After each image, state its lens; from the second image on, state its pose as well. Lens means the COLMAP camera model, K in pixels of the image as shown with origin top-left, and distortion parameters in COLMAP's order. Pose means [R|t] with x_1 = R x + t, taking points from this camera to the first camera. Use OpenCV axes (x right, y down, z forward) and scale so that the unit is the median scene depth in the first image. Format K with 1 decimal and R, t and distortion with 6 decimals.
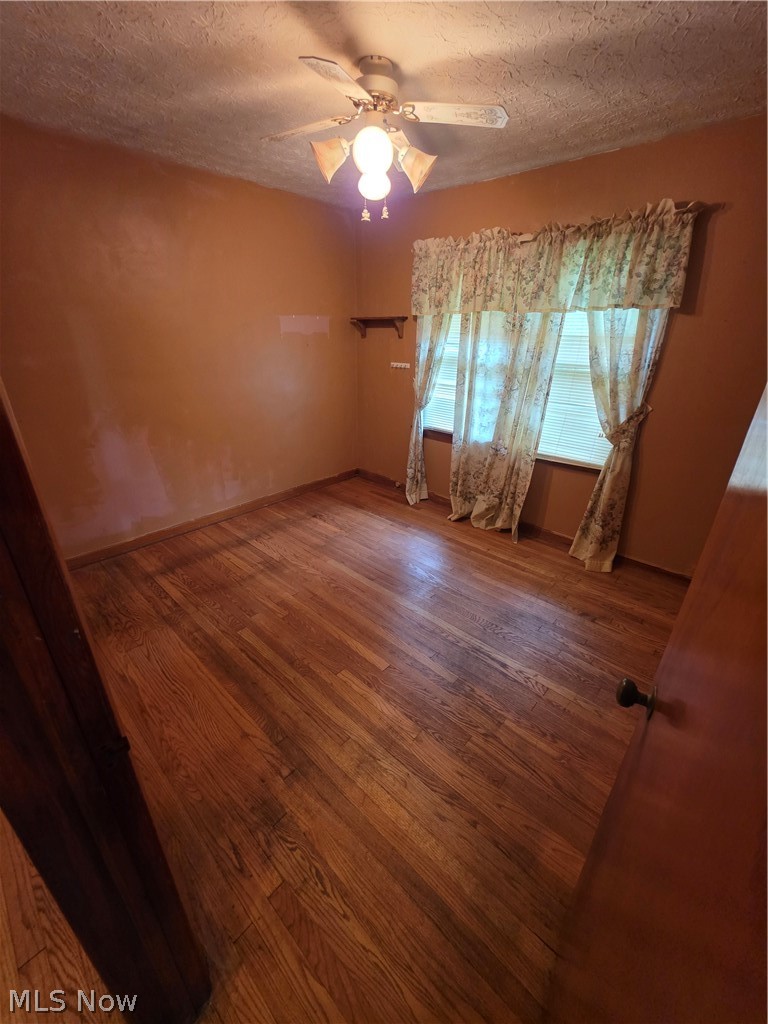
lens RADIAL K [[411.0, 0, 383.8], [0, 411.0, 514.3], [0, 0, 1]] dist [-0.001575, 0.000819]
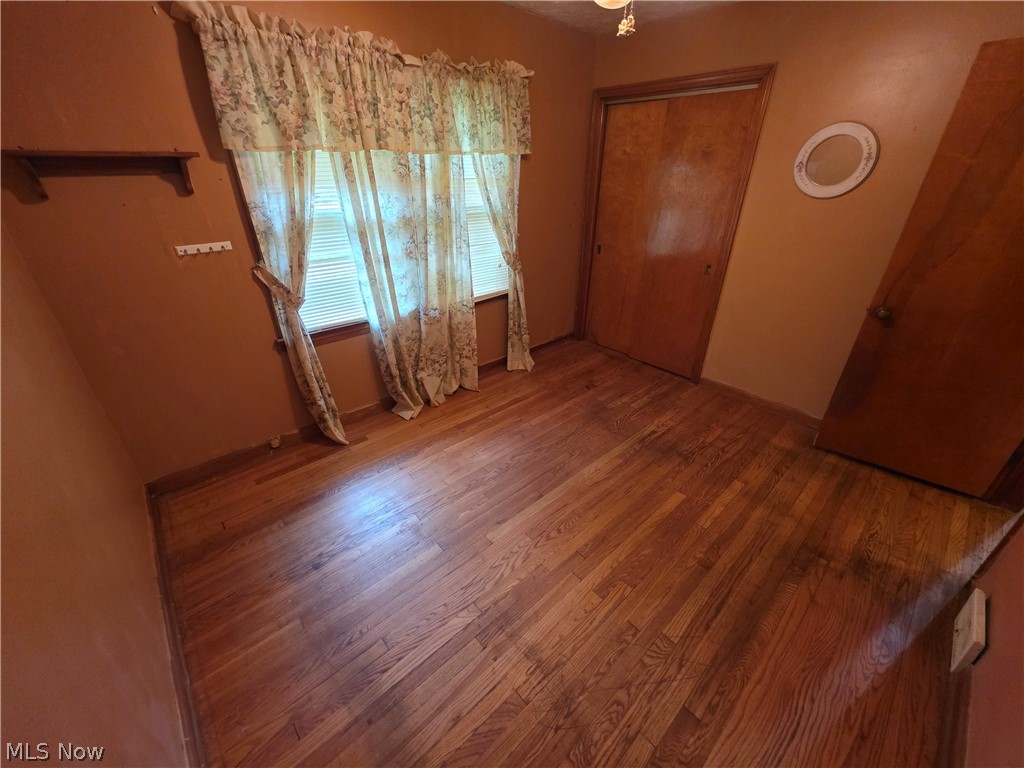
lens RADIAL K [[411.0, 0, 513.0], [0, 411.0, 382.7], [0, 0, 1]] dist [-0.001575, 0.000819]
pose [[0.079953, -0.477137, 0.875184, -0.610044], [0.406463, 0.817290, 0.408441, -0.361912], [-0.910162, 0.323074, 0.259284, 0.736310]]
